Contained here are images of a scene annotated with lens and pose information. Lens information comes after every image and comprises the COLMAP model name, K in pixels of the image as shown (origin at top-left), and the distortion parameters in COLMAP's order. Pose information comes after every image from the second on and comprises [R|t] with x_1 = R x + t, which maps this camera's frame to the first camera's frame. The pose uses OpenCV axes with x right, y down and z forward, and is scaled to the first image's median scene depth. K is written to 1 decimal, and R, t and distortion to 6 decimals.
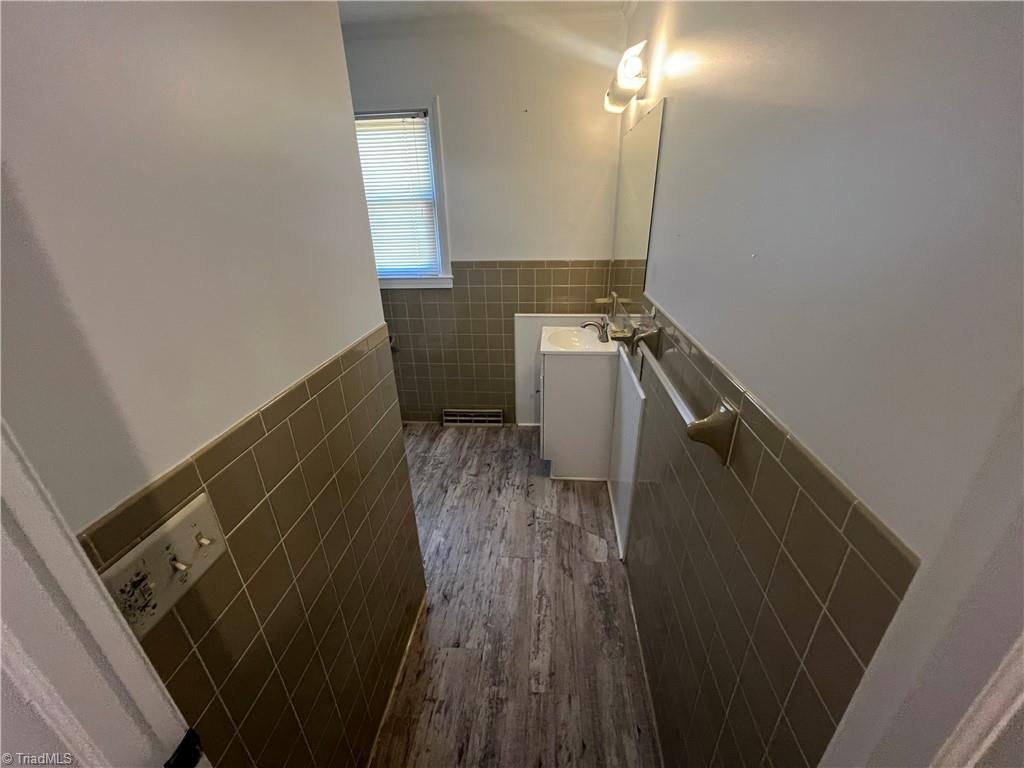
lens RADIAL K [[409.9, 0, 513.0], [0, 409.9, 384.3], [0, 0, 1]] dist [-0.004114, -0.000333]
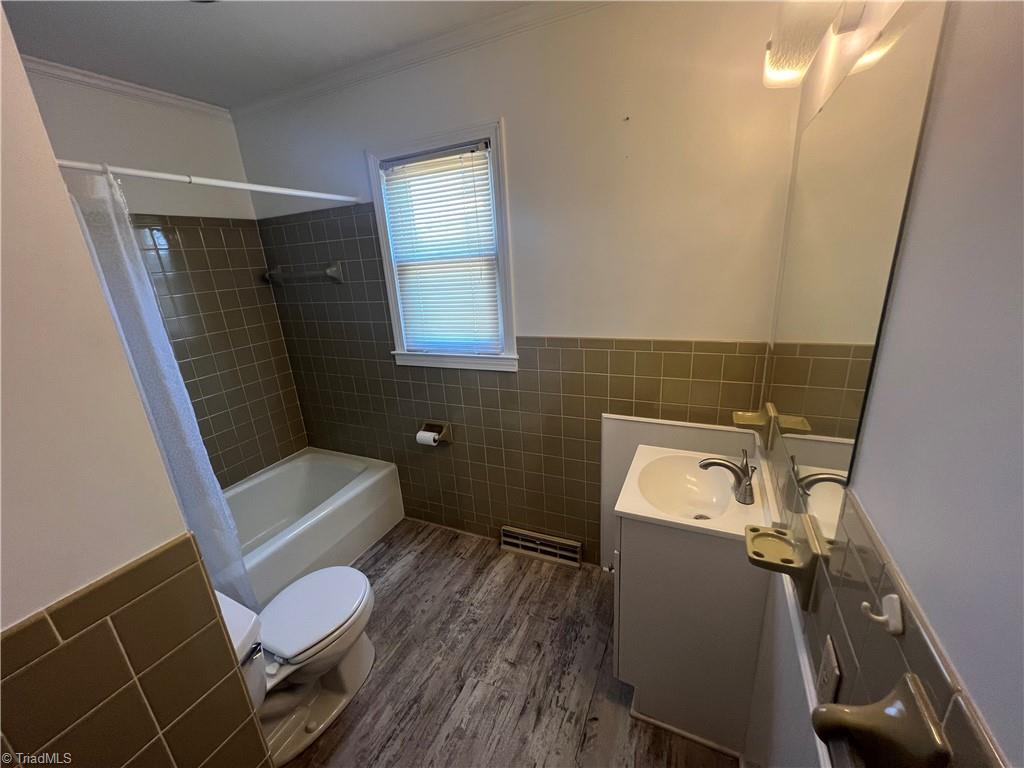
lens RADIAL K [[409.9, 0, 511.9], [0, 409.9, 385.3], [0, 0, 1]] dist [-0.004114, -0.000333]
pose [[0.940564, 0.065264, -0.333287, 0.089401], [-0.097232, 0.992030, -0.080140, -0.156155], [0.325401, 0.107783, 0.939413, 0.326616]]
